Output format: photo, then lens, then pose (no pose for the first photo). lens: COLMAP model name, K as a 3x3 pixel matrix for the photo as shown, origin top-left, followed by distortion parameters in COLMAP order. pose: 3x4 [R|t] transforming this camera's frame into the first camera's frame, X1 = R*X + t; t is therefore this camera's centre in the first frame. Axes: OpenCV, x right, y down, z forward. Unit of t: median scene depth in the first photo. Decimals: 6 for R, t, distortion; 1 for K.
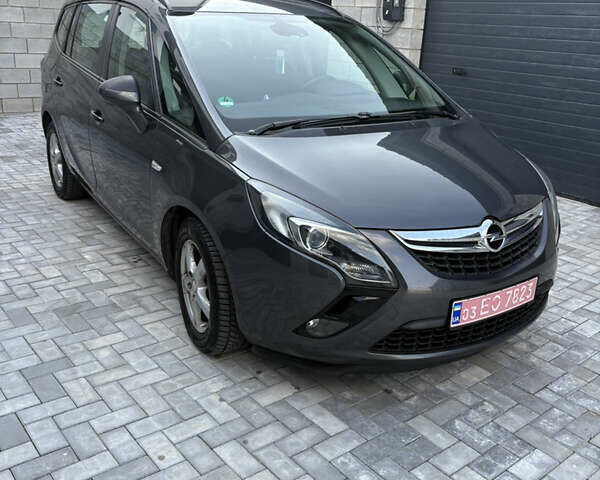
lens RADIAL K [[612.8, 0, 304.0], [0, 612.8, 237.2], [0, 0, 1]] dist [0.009247, 0.000000]
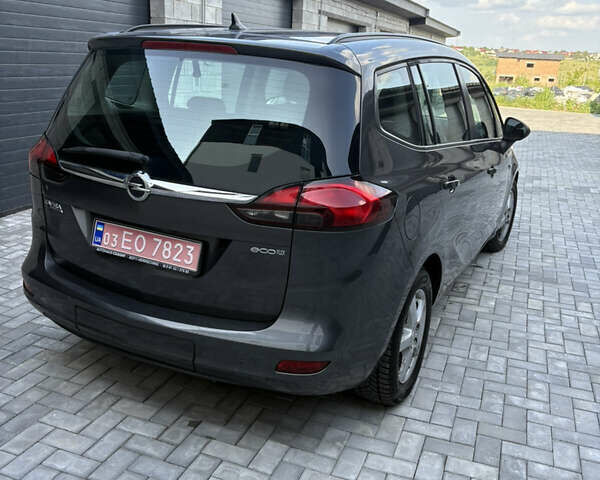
lens RADIAL K [[612.8, 0, 299.3], [0, 612.8, 242.9], [0, 0, 1]] dist [0.009247, 0.000000]
pose [[-0.502314, -0.322304, 0.802372, -1.412941], [0.220437, 0.849543, 0.479254, -0.895104], [-0.836115, 0.417609, -0.355689, 2.279048]]
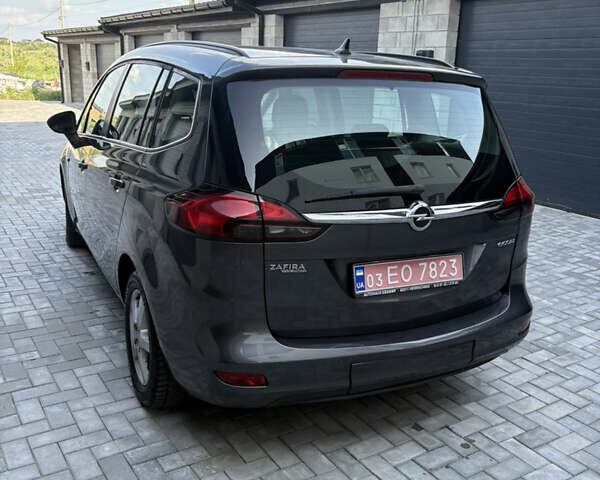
lens RADIAL K [[612.8, 0, 298.9], [0, 612.8, 244.2], [0, 0, 1]] dist [0.009247, 0.000000]
pose [[-0.991604, -0.113582, 0.061819, -0.508424], [-0.056414, 0.810118, 0.583546, -1.060188], [-0.116361, 0.575159, -0.809723, 2.853981]]
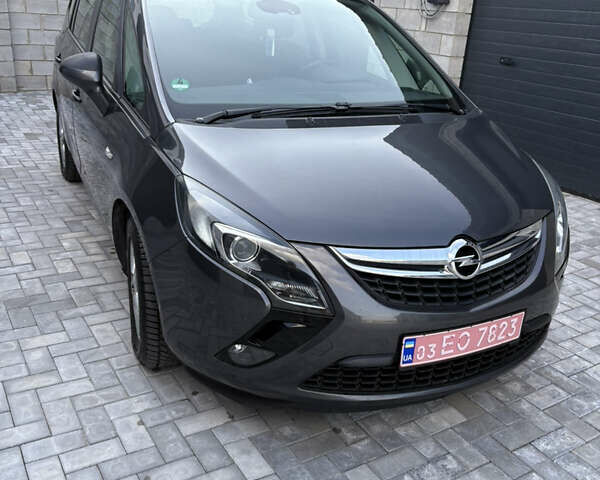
lens RADIAL K [[612.8, 0, 295.8], [0, 612.8, 236.7], [0, 0, 1]] dist [0.009247, 0.000000]
pose [[0.990666, 0.063982, -0.120366, 0.161851], [-0.061624, 0.997829, 0.023216, -0.033514], [0.121590, -0.015582, 0.992458, 0.143146]]
